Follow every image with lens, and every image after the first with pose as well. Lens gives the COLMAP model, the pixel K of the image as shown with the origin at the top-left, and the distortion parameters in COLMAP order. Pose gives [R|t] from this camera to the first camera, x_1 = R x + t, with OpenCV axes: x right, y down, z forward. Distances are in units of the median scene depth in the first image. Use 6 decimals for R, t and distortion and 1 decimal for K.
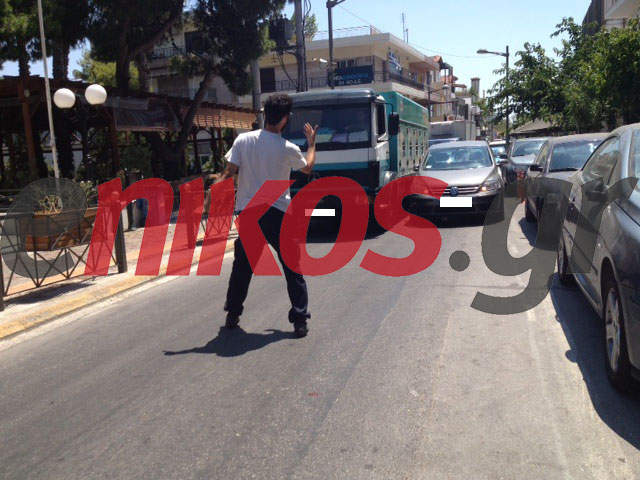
lens RADIAL K [[639.4, 0, 320.0], [0, 639.4, 240.0], [0, 0, 1]] dist [0.135589, -0.425733]
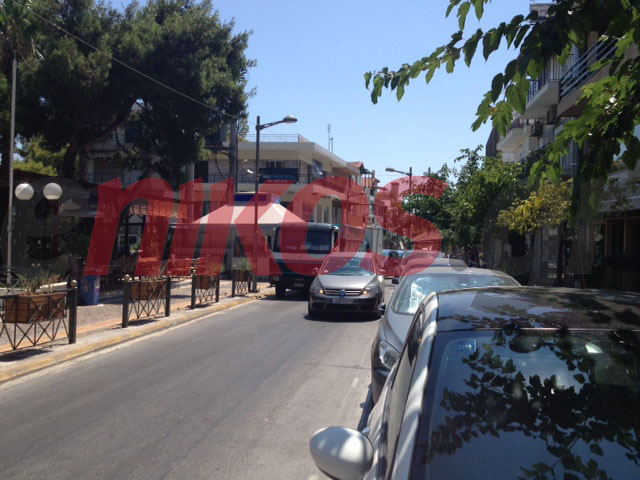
lens RADIAL K [[639.4, 0, 320.0], [0, 639.4, 240.0], [0, 0, 1]] dist [0.135589, -0.425733]
pose [[0.991041, 0.074172, 0.111070, 0.016527], [-0.058748, 0.988936, -0.136212, -0.004517], [-0.119944, 0.128467, 0.984434, -0.224712]]
